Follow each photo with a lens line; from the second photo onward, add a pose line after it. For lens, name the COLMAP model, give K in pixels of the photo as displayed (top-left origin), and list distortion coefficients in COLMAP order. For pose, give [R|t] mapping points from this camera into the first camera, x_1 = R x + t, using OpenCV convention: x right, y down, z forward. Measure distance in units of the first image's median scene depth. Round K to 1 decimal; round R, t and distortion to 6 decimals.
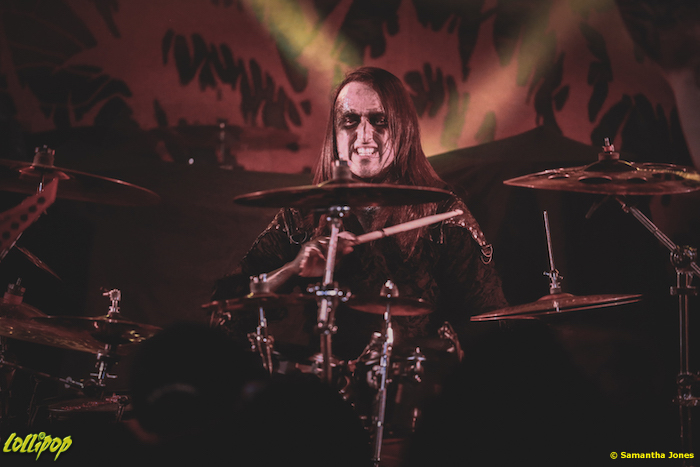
lens RADIAL K [[2691.1, 0, 350.2], [0, 2691.1, 233.9], [0, 0, 1]] dist [0.062187, 0.000000]
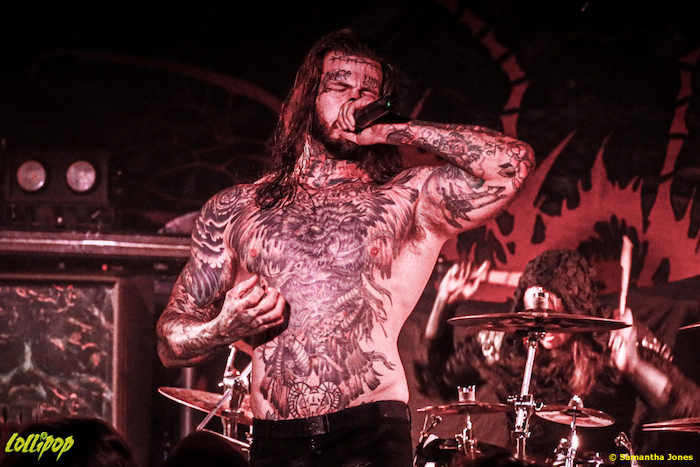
lens RADIAL K [[2898.8, 0, 349.6], [0, 2898.8, 233.2], [0, 0, 1]] dist [0.144058, 0.000000]
pose [[0.997123, 0.037832, -0.065684, -0.003635], [-0.040150, 0.998604, -0.034332, -0.006358], [0.064293, 0.036870, 0.997250, -0.297649]]
